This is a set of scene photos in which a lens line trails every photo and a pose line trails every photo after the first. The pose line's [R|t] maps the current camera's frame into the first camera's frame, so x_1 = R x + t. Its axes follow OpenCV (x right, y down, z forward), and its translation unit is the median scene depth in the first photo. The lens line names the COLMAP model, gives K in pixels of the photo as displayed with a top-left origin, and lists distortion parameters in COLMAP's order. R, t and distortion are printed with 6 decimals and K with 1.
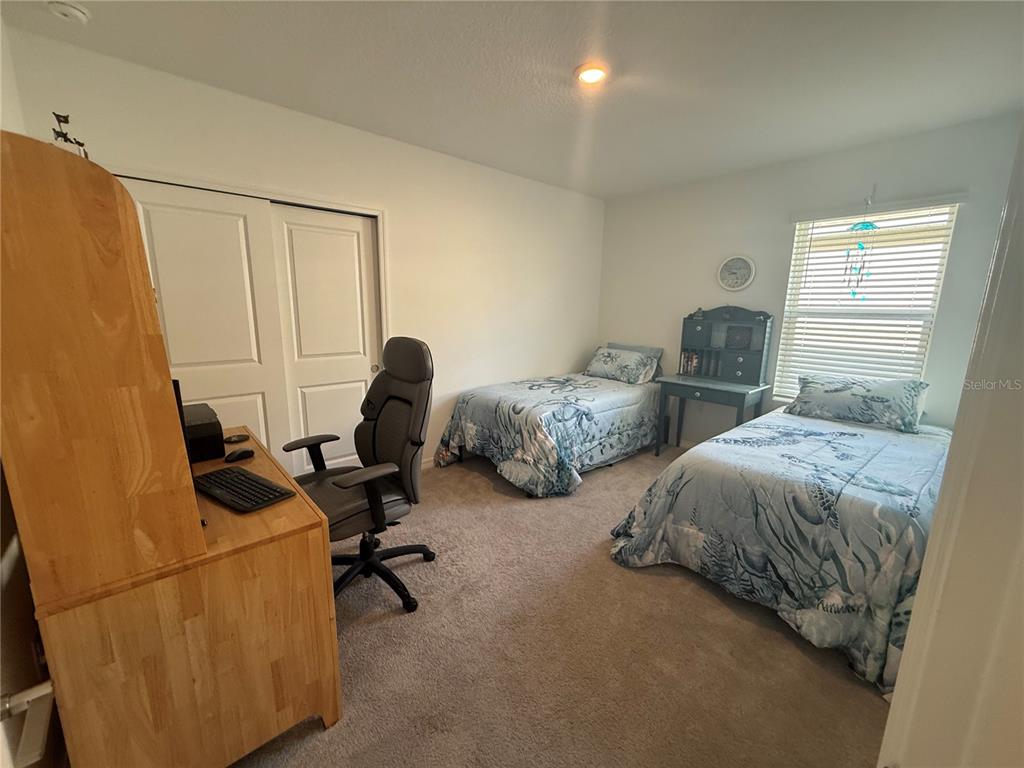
lens RADIAL K [[411.3, 0, 512.9], [0, 411.3, 384.2], [0, 0, 1]] dist [0.002783, 0.000173]
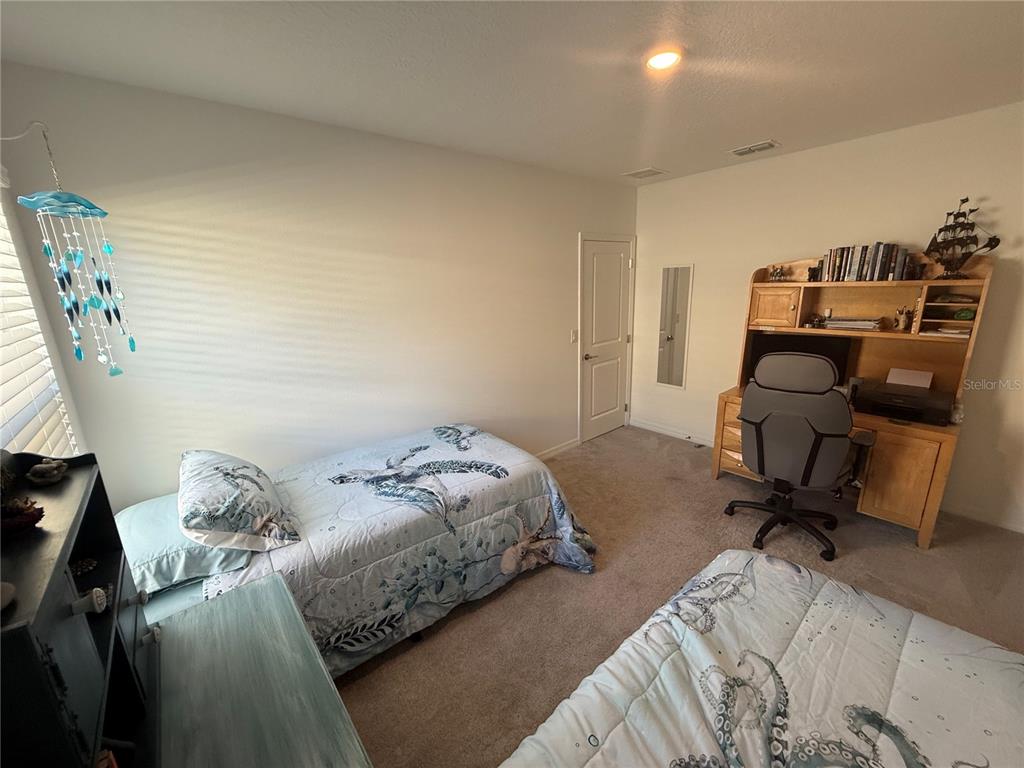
lens RADIAL K [[411.3, 0, 510.1], [0, 411.3, 384.8], [0, 0, 1]] dist [0.002783, 0.000173]
pose [[-0.999634, 0.005726, 0.026436, 0.491693], [0.016614, 0.901224, 0.433034, -0.546975], [-0.021346, 0.433315, -0.900990, 2.054077]]
